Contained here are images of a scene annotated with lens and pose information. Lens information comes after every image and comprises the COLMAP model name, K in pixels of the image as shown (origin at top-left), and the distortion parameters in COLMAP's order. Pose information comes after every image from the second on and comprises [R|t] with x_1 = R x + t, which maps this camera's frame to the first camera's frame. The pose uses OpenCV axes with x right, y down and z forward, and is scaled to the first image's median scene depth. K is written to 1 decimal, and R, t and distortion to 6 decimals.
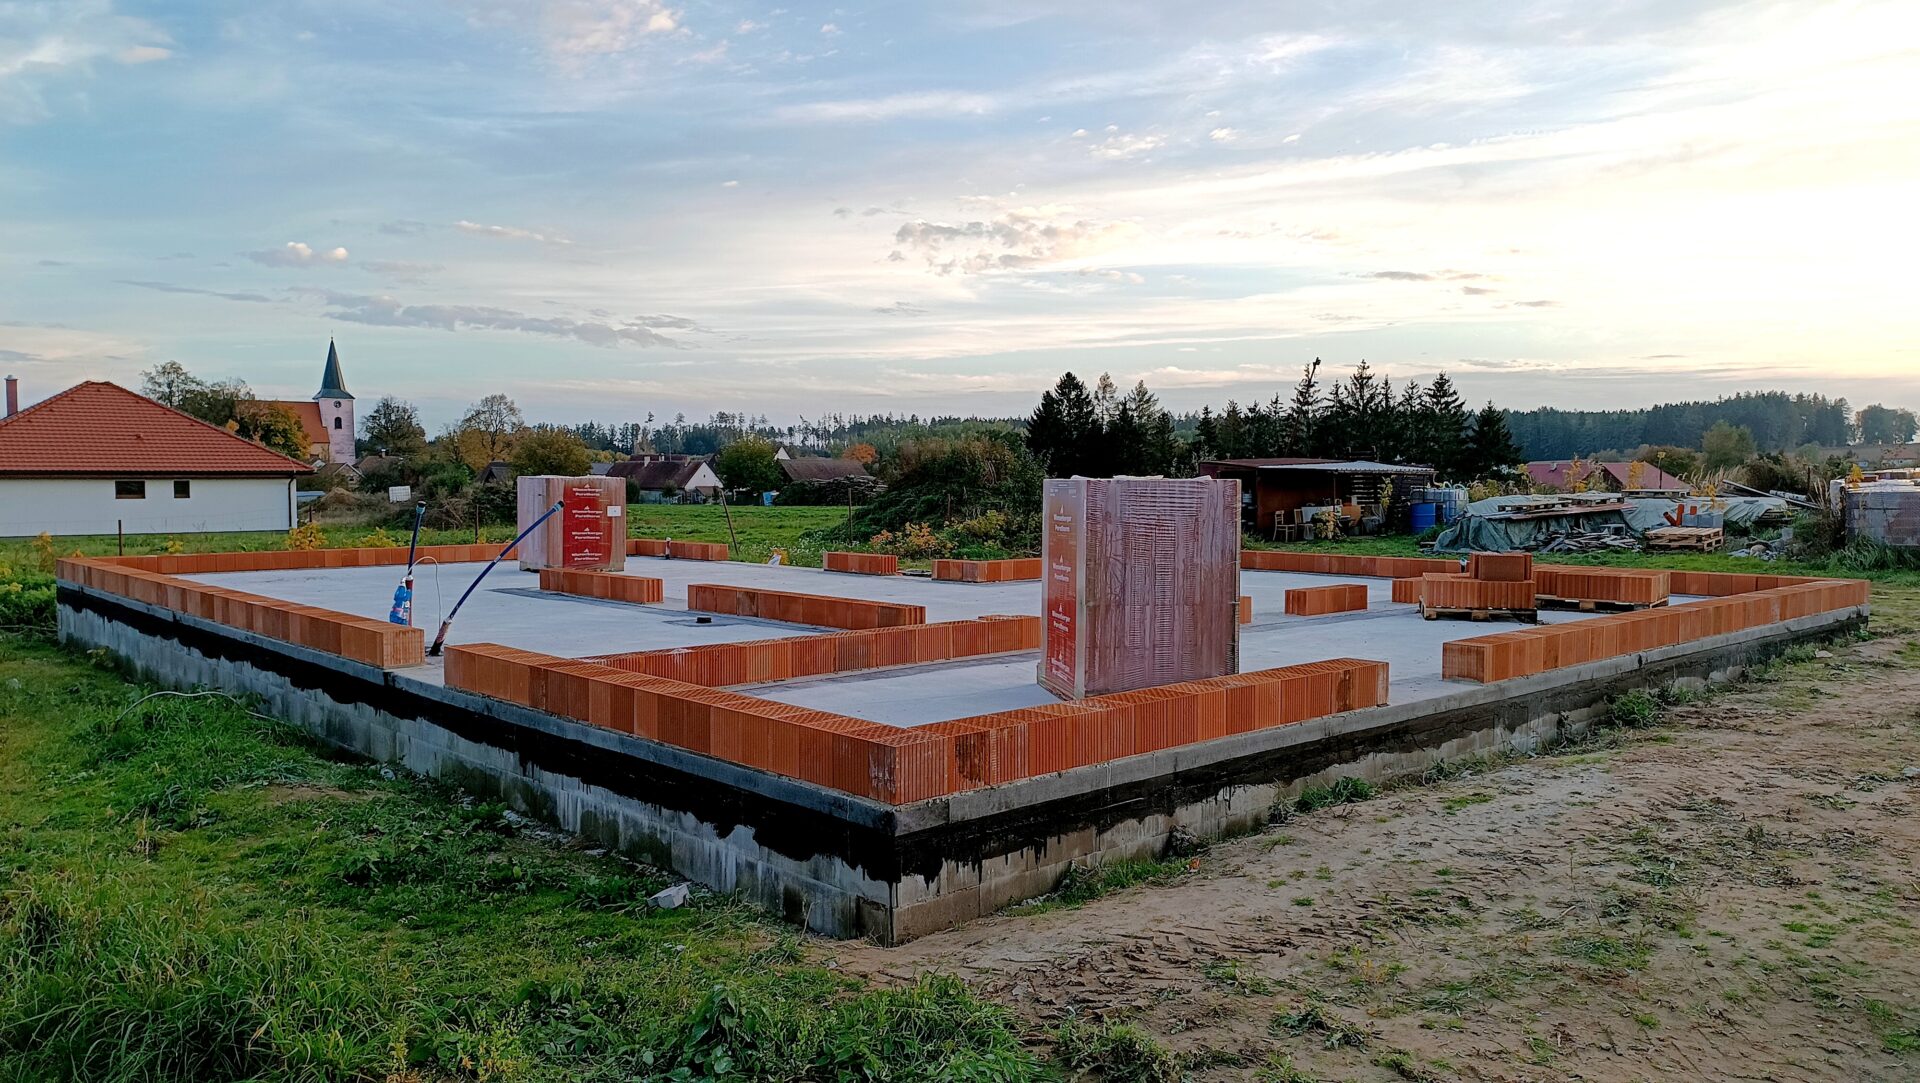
lens RADIAL K [[1362.9, 0, 960.0], [0, 1362.9, 529.0], [0, 0, 1]] dist [0.086965, -0.133838]
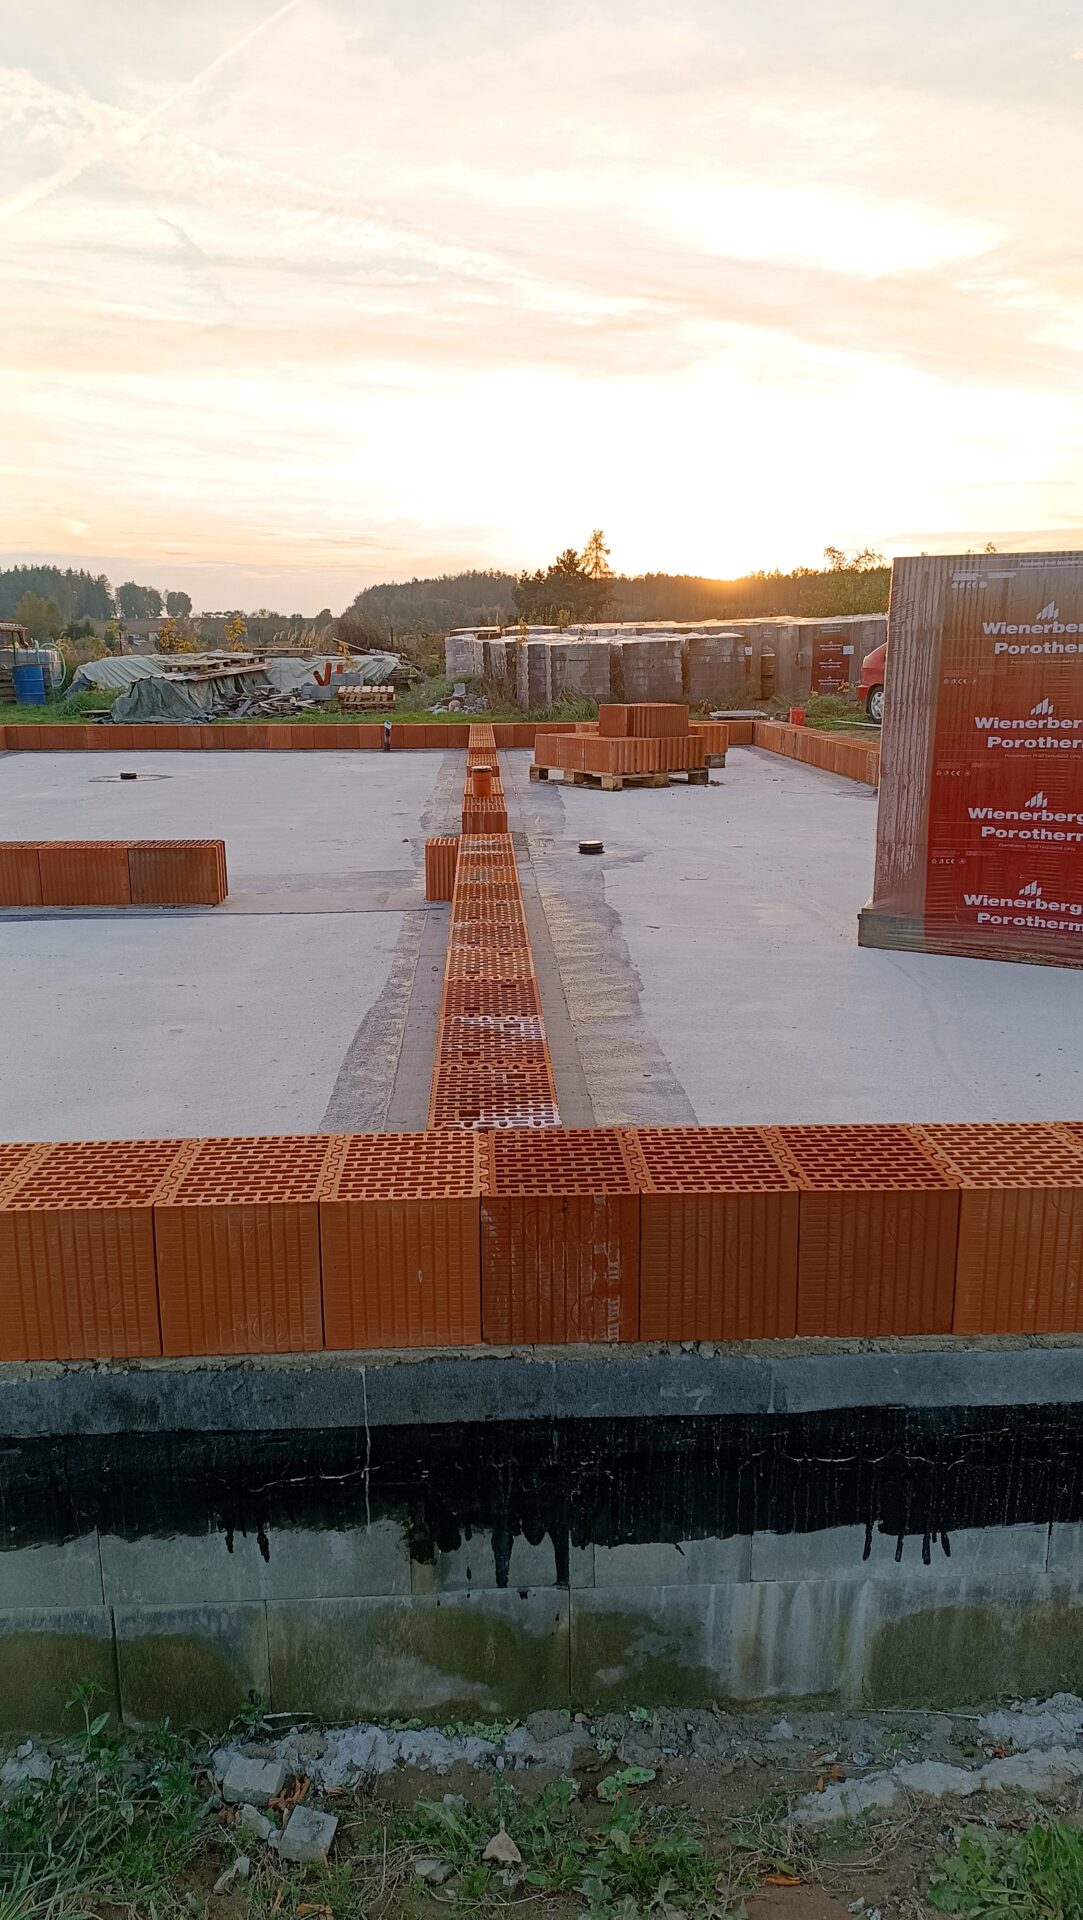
lens RADIAL K [[1362.9, 0, 541.5], [0, 1362.9, 960.0], [0, 0, 1]] dist [0.086965, -0.133838]
pose [[0.642286, -0.175190, 0.746175, -0.064950], [0.036512, 0.979416, 0.198523, 0.000527], [-0.765595, -0.100264, 0.635461, 0.110018]]
